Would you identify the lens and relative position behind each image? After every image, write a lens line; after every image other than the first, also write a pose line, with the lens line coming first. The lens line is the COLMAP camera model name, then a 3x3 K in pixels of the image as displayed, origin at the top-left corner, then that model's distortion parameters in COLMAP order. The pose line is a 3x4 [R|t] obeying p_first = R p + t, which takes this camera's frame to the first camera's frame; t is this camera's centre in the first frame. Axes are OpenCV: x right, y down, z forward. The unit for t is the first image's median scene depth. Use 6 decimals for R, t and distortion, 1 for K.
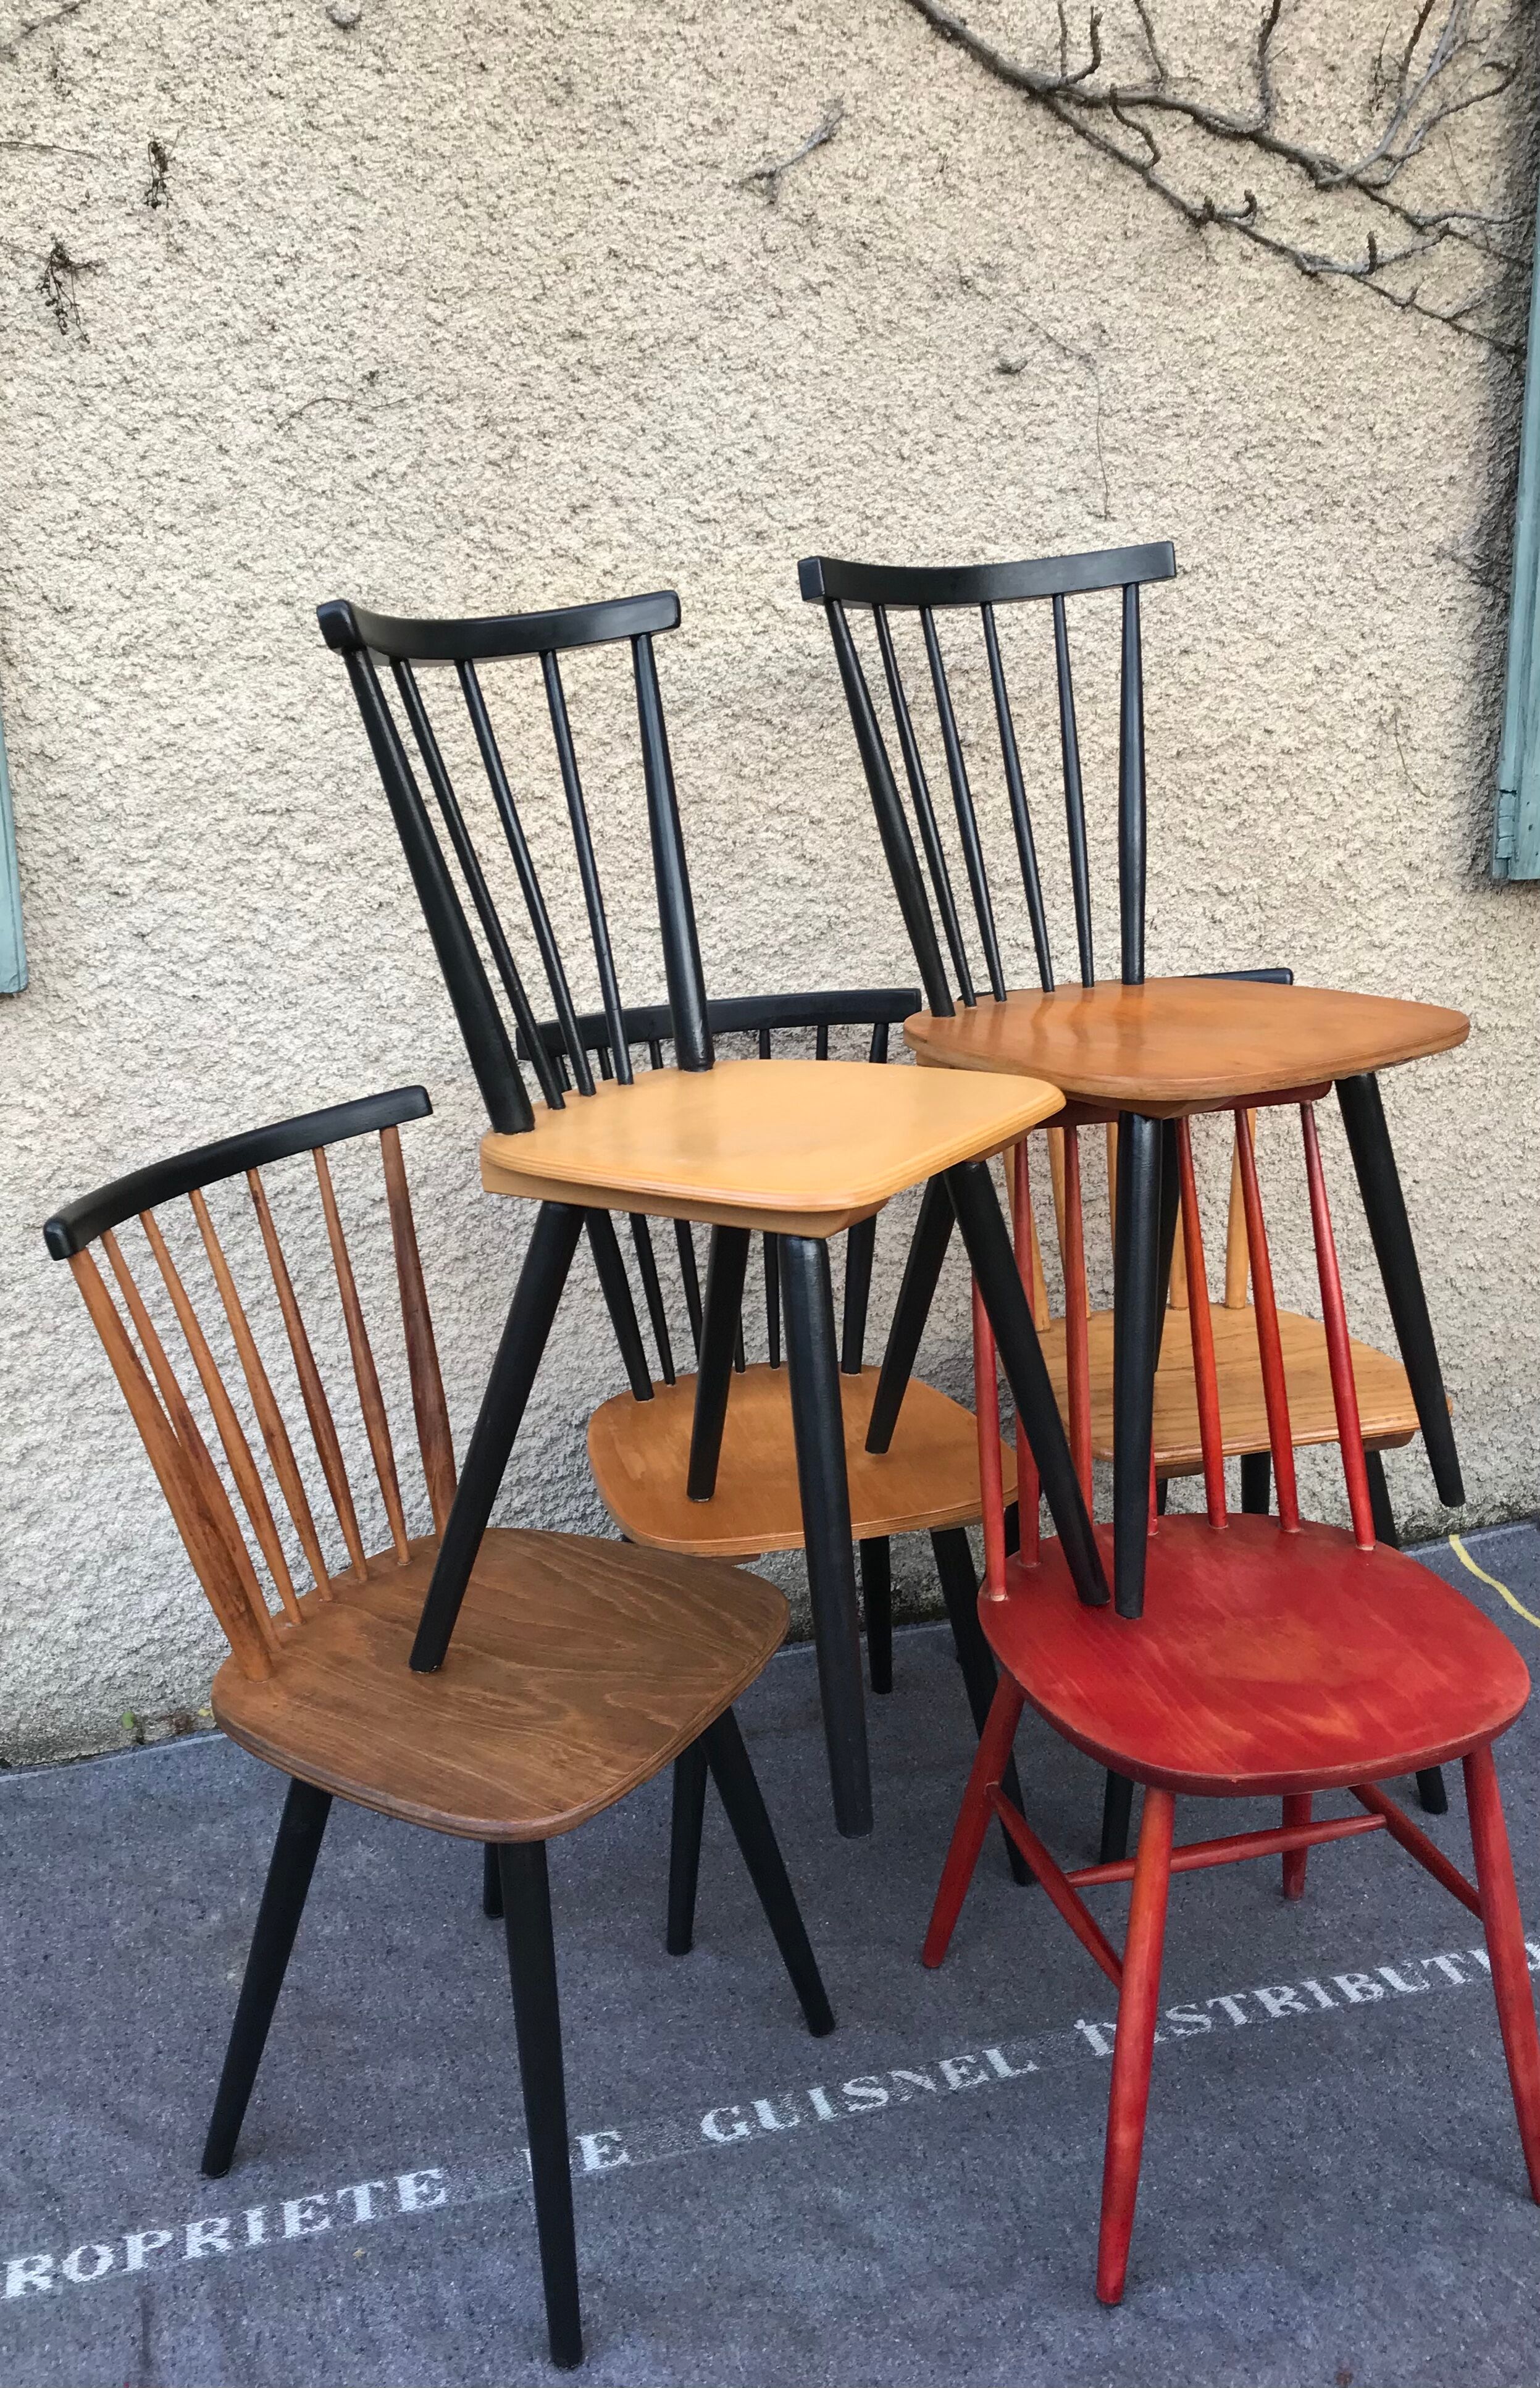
lens RADIAL K [[2011.7, 0, 709.1], [0, 2011.7, 1195.7], [0, 0, 1]] dist [0.053036, -0.072114]
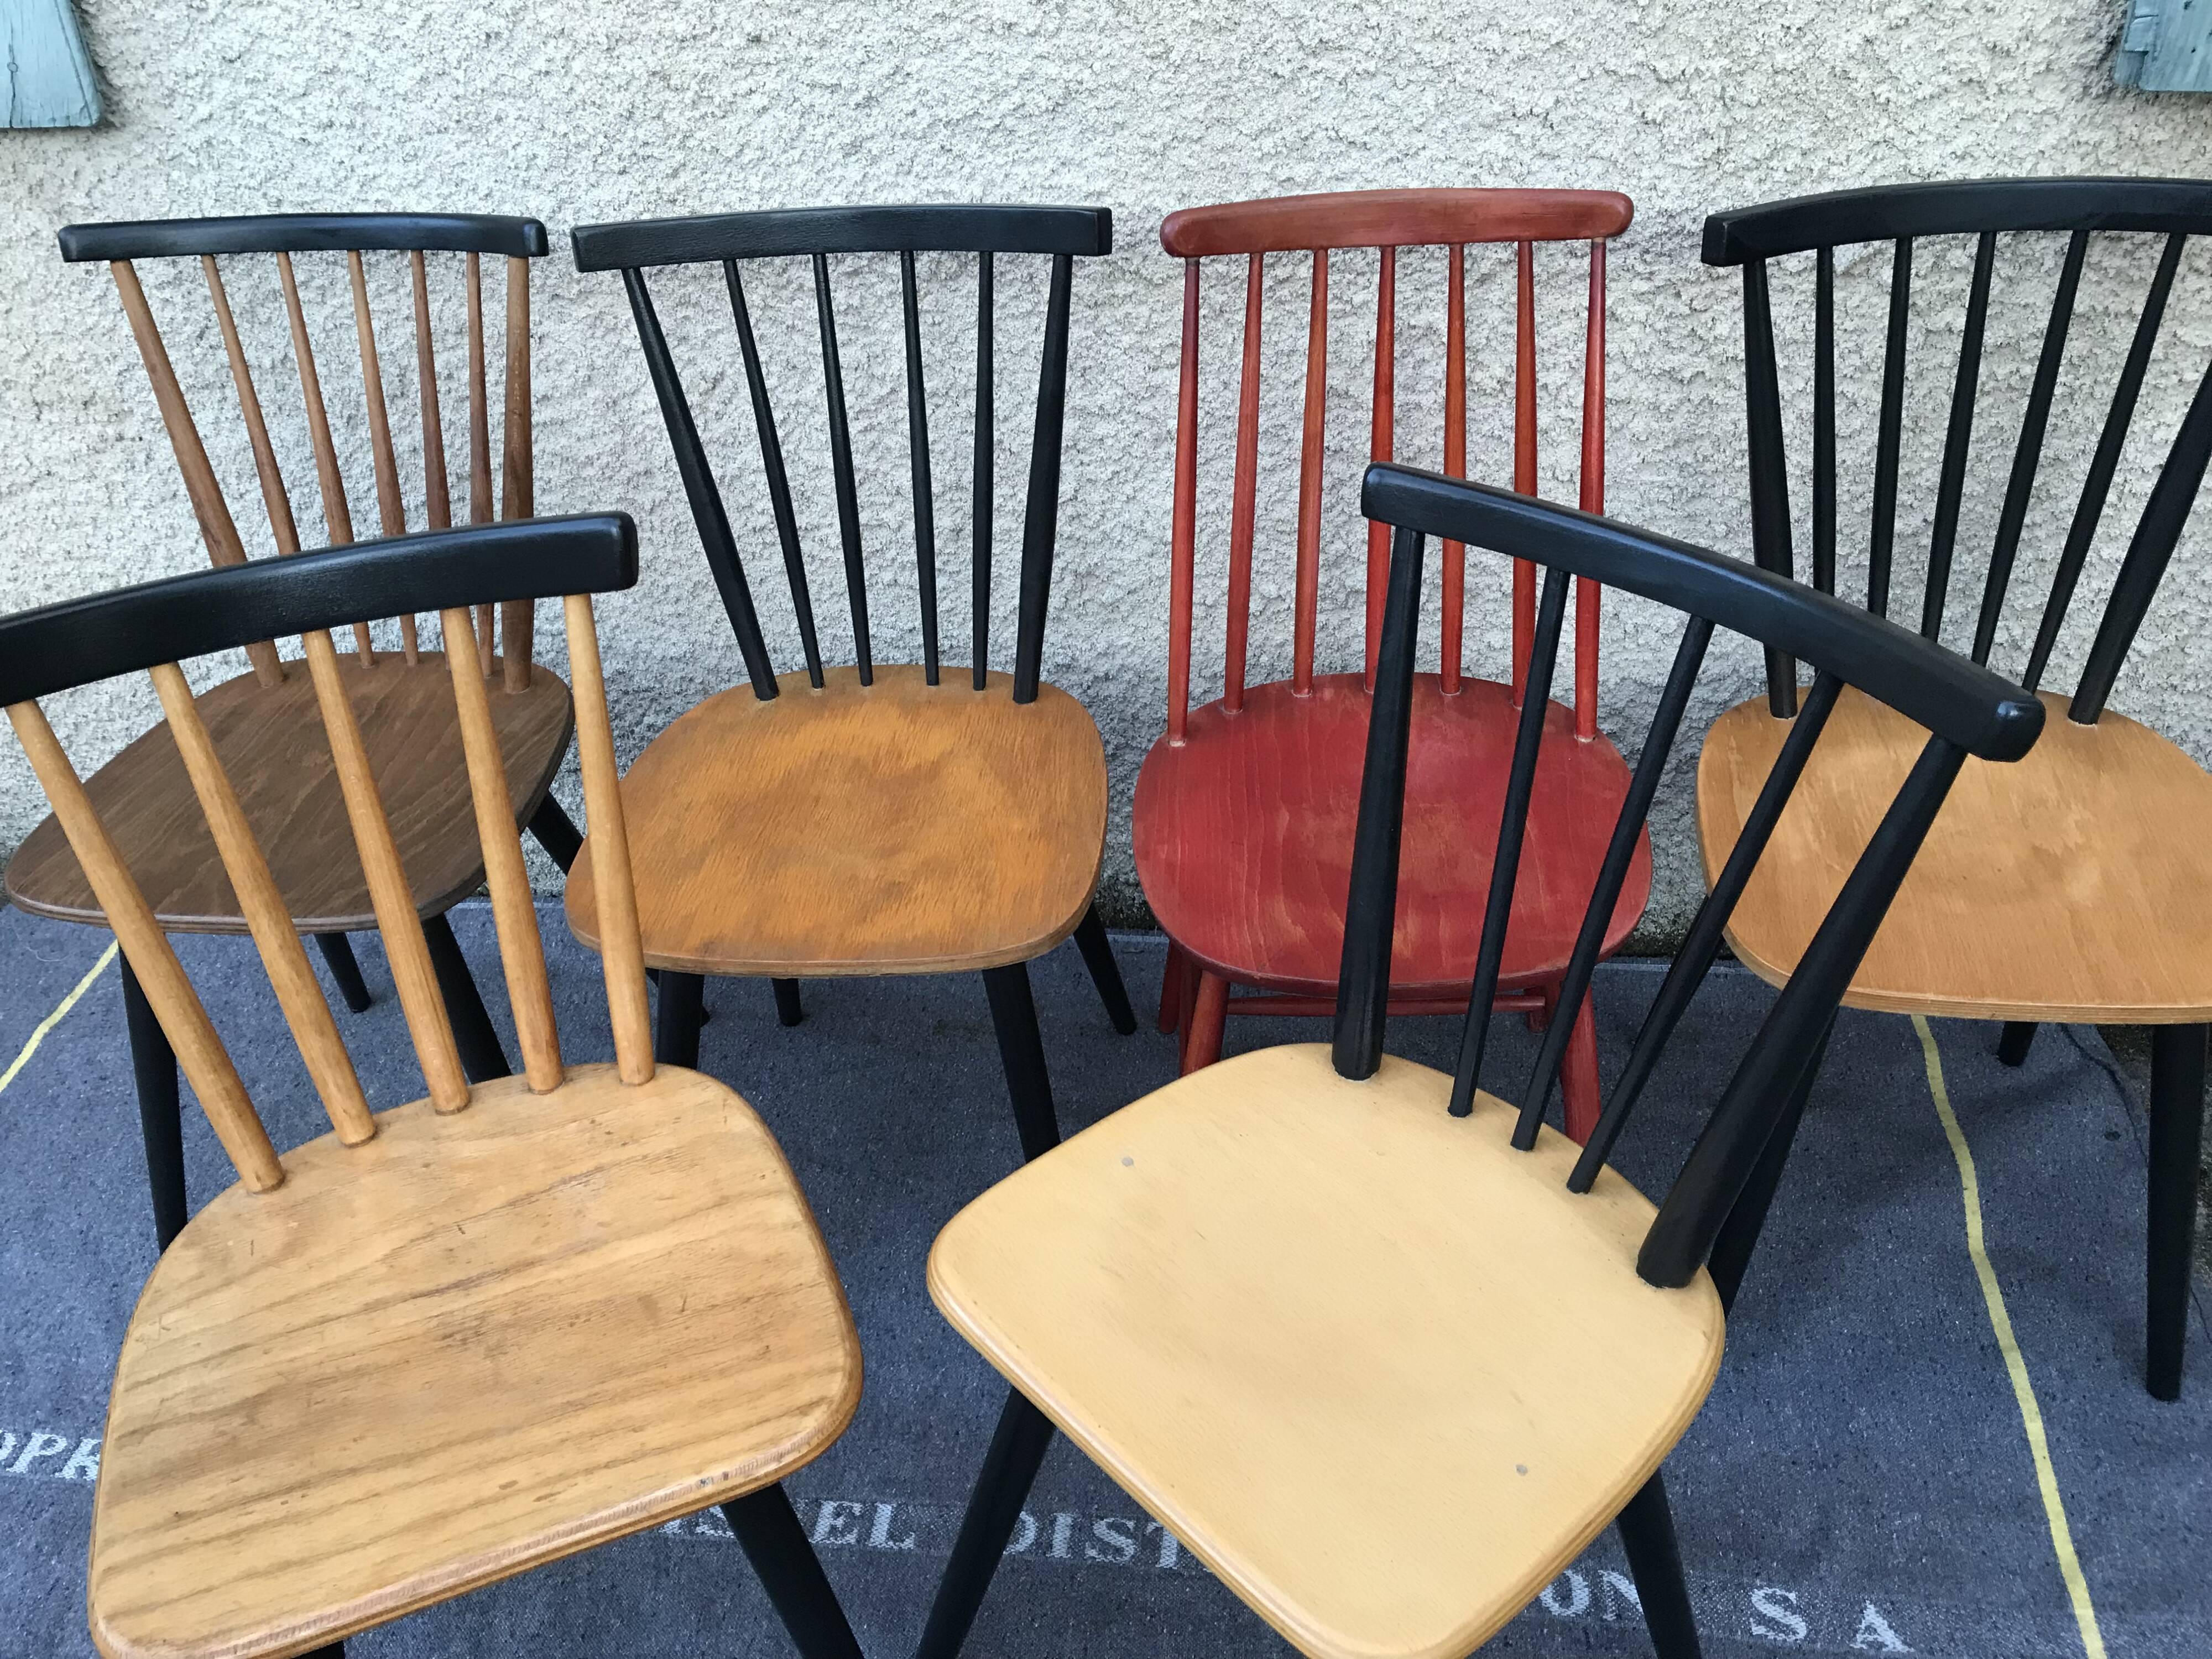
lens RADIAL K [[1793.7, 0, 1107.6], [0, 1793.7, 813.7], [0, 0, 1]] dist [0.024397, -0.018547]
pose [[0.928112, 0.202279, -0.312555, 0.345974], [-0.086044, 0.933338, 0.348534, -0.123533], [0.362220, -0.296585, 0.883648, 0.351327]]
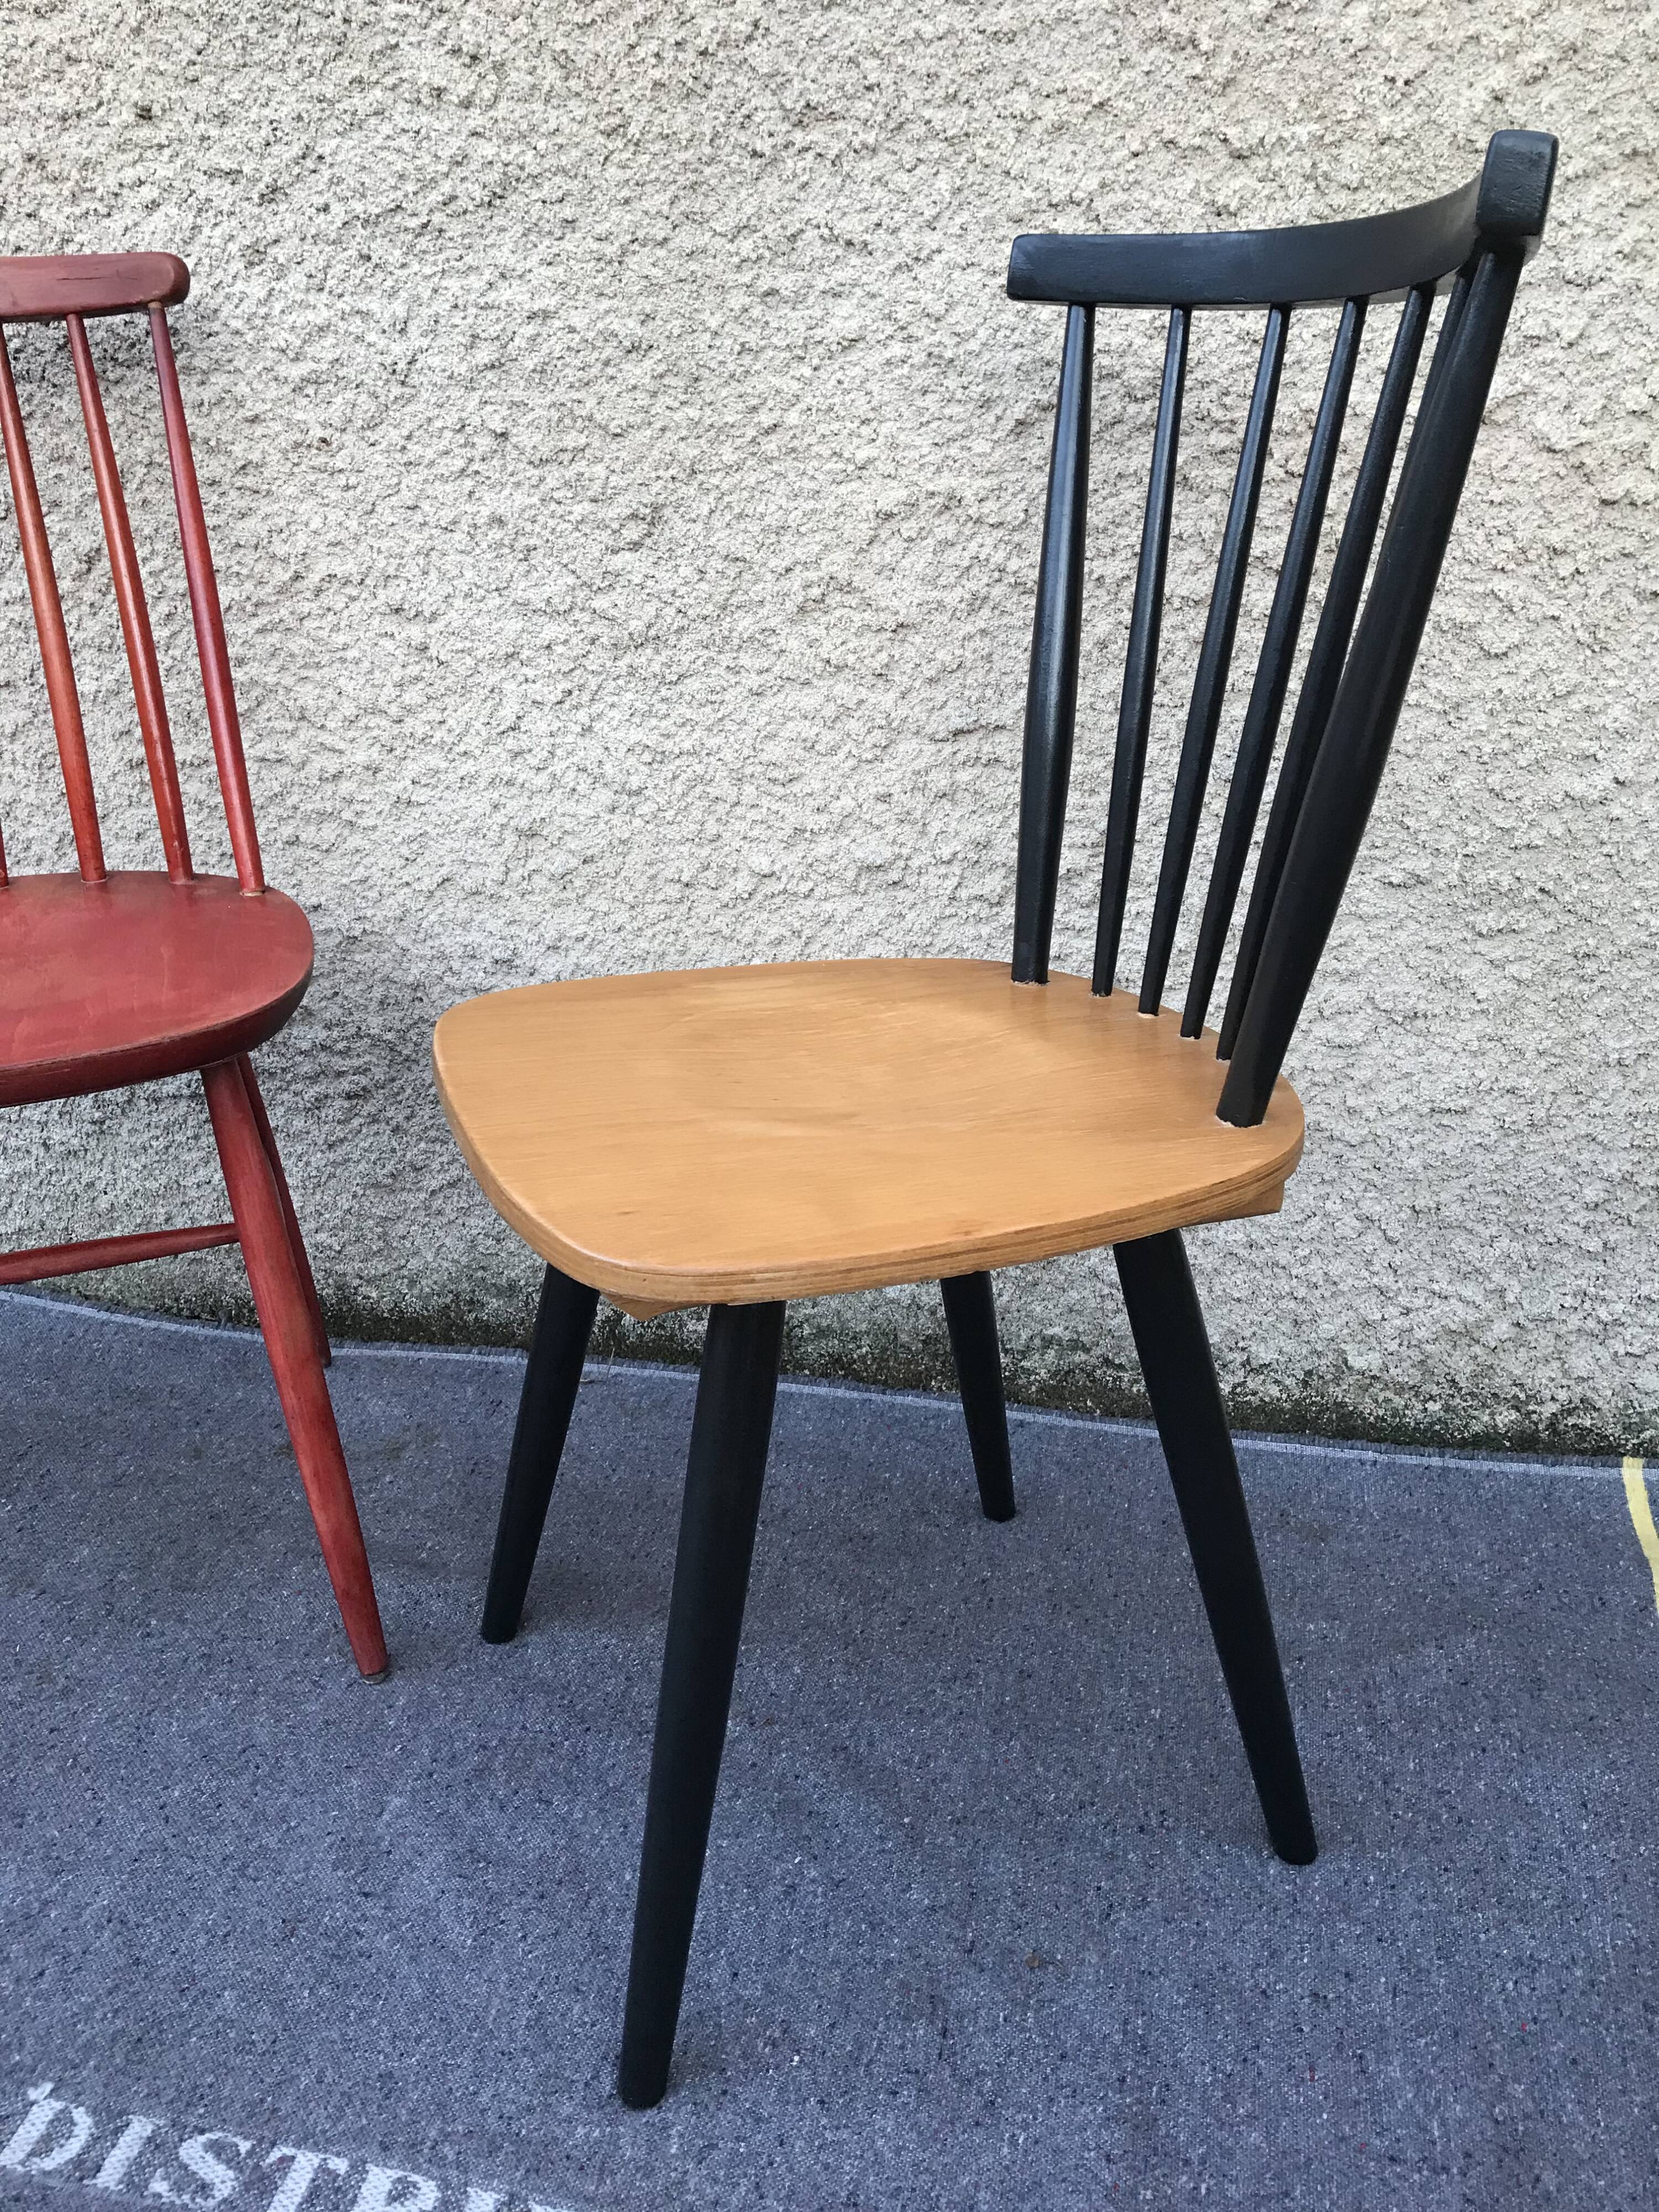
lens RADIAL K [[1793.7, 0, 834.3], [0, 1793.7, 1092.8], [0, 0, 1]] dist [0.024397, -0.018547]
pose [[0.894420, 0.183403, -0.407893, 0.429228], [-0.152908, 0.982488, 0.106469, 0.061629], [0.420277, -0.032858, 0.906801, 0.564232]]
